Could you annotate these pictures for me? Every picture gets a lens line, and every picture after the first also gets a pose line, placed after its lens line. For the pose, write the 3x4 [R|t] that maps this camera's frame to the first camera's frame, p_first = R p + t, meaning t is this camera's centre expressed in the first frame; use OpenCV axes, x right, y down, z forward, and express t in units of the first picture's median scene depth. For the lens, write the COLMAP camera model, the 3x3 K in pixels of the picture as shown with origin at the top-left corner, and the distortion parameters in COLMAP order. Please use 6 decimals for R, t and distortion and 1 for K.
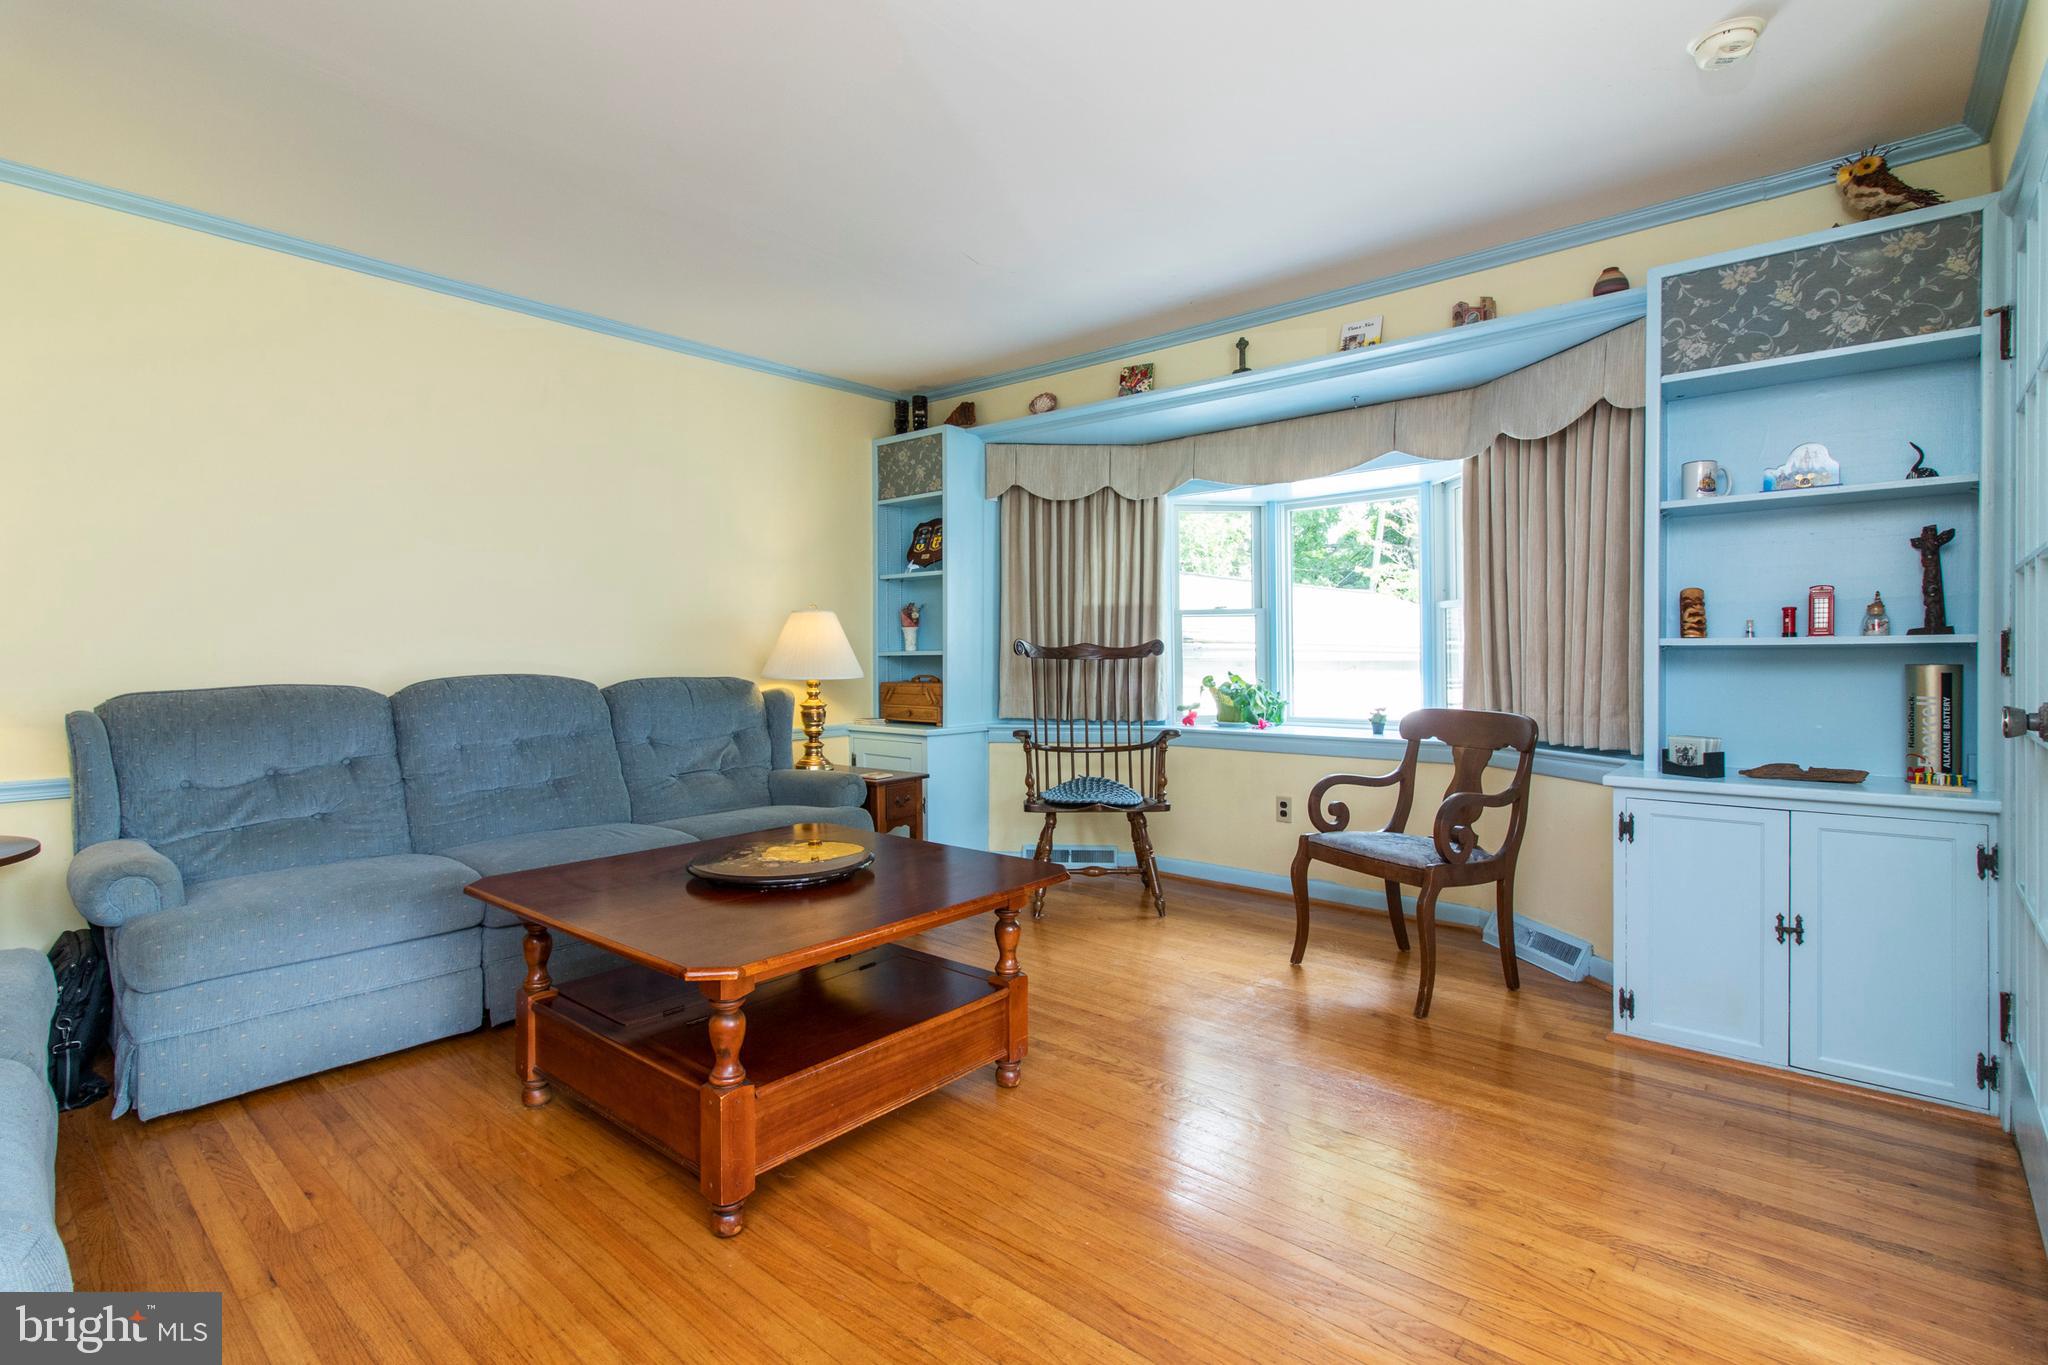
lens RADIAL K [[959.8, 0, 1029.2], [0, 959.8, 670.0], [0, 0, 1]] dist [0.005250, -0.000800]
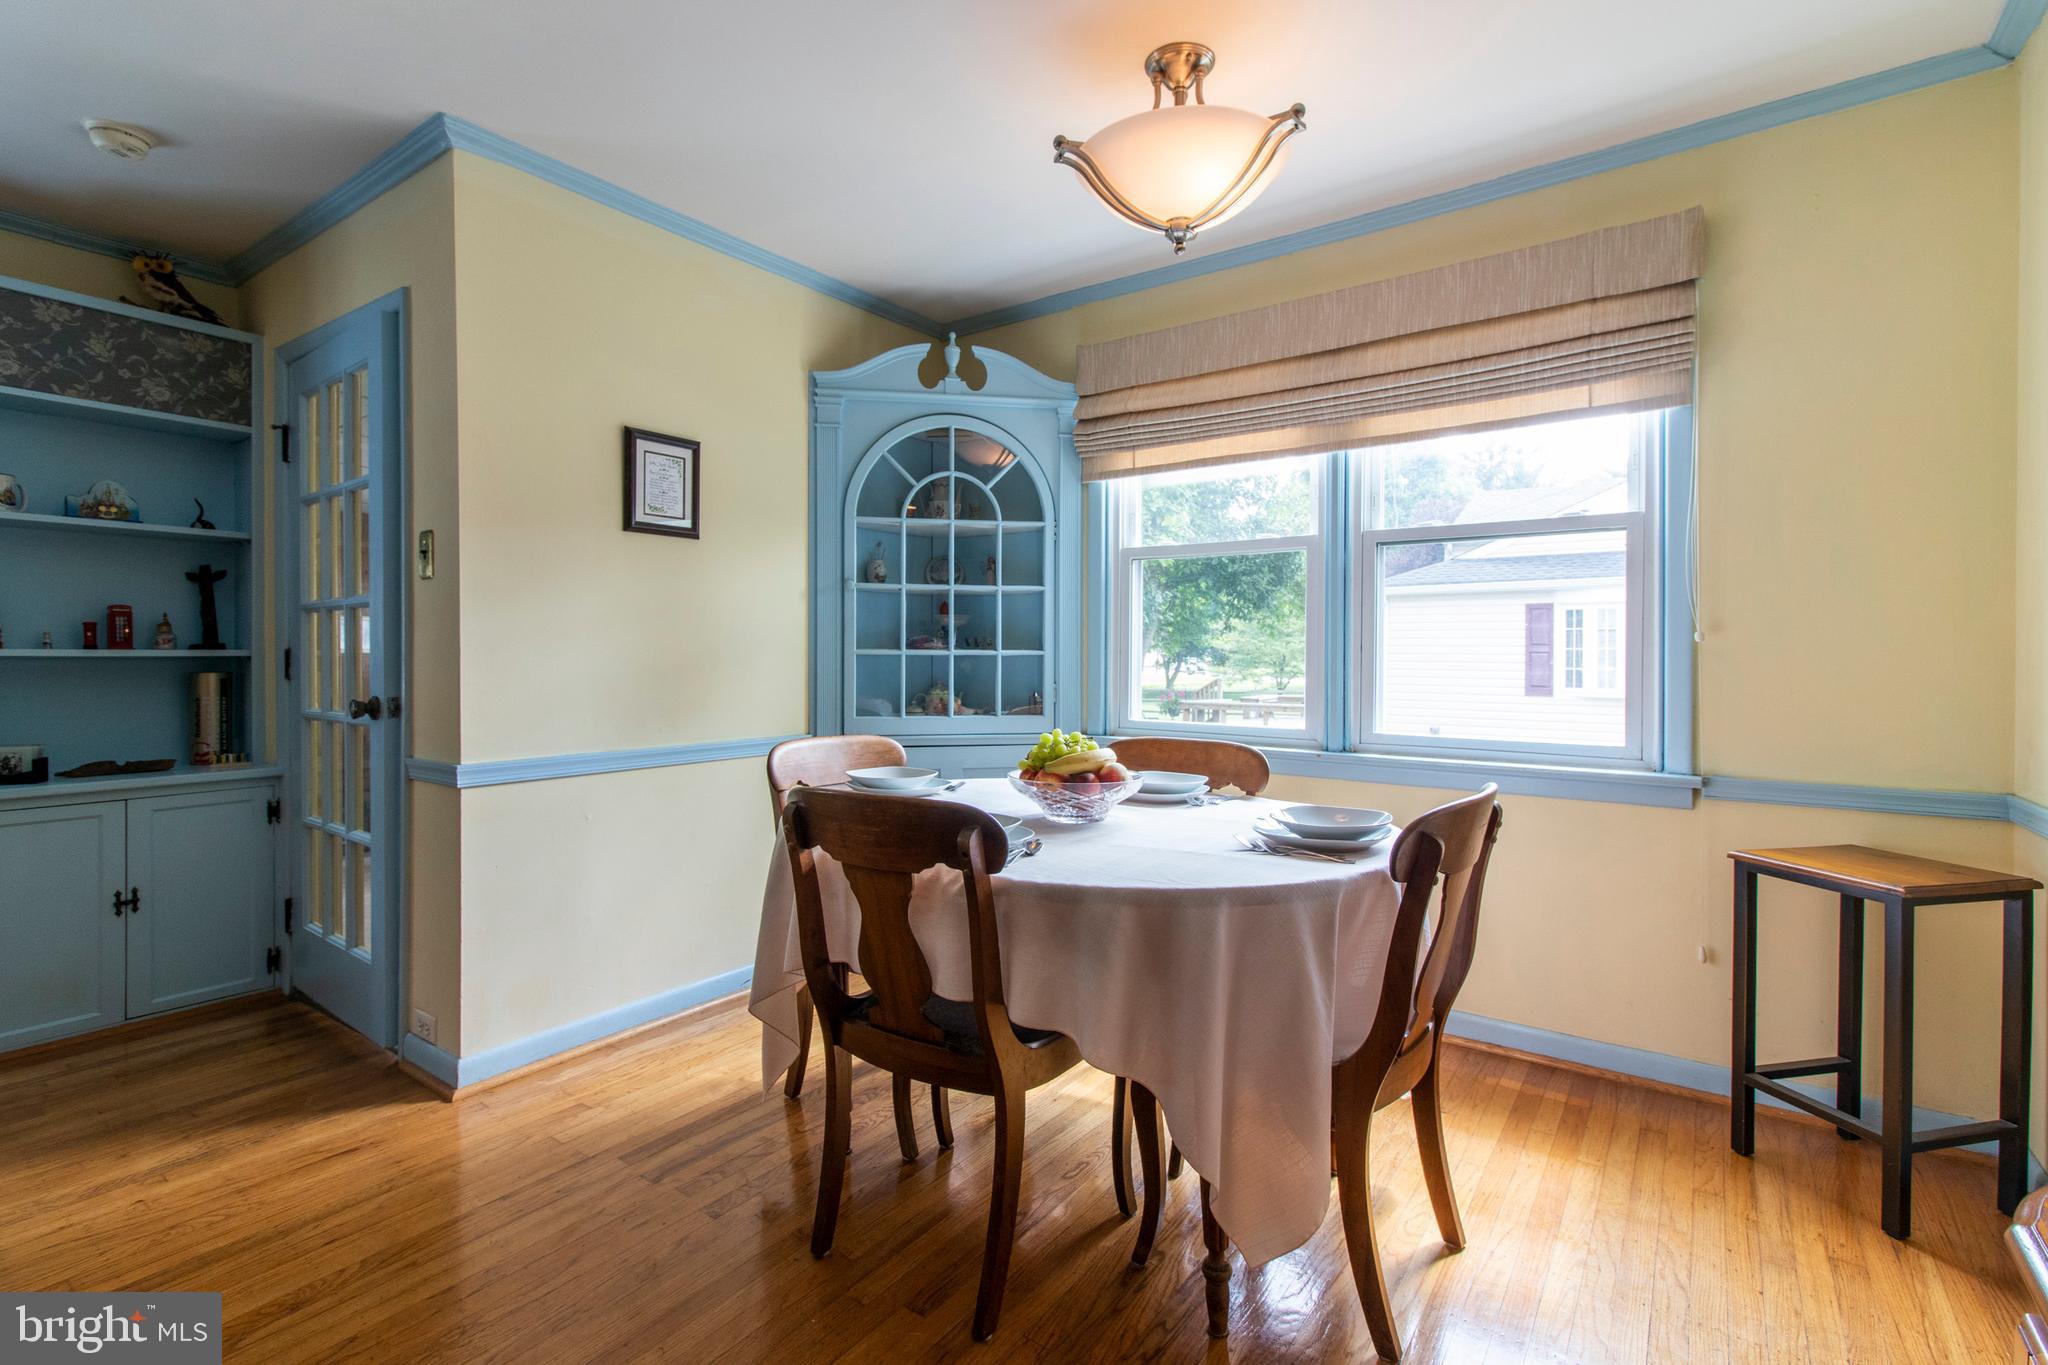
lens RADIAL K [[959.8, 0, 1019.9], [0, 959.8, 661.2], [0, 0, 1]] dist [0.005250, -0.000800]
pose [[-0.094116, -0.000936, 0.995561, -0.459070], [0.007307, 0.999972, 0.001631, -0.014756], [-0.995534, 0.007428, -0.094107, 0.032714]]
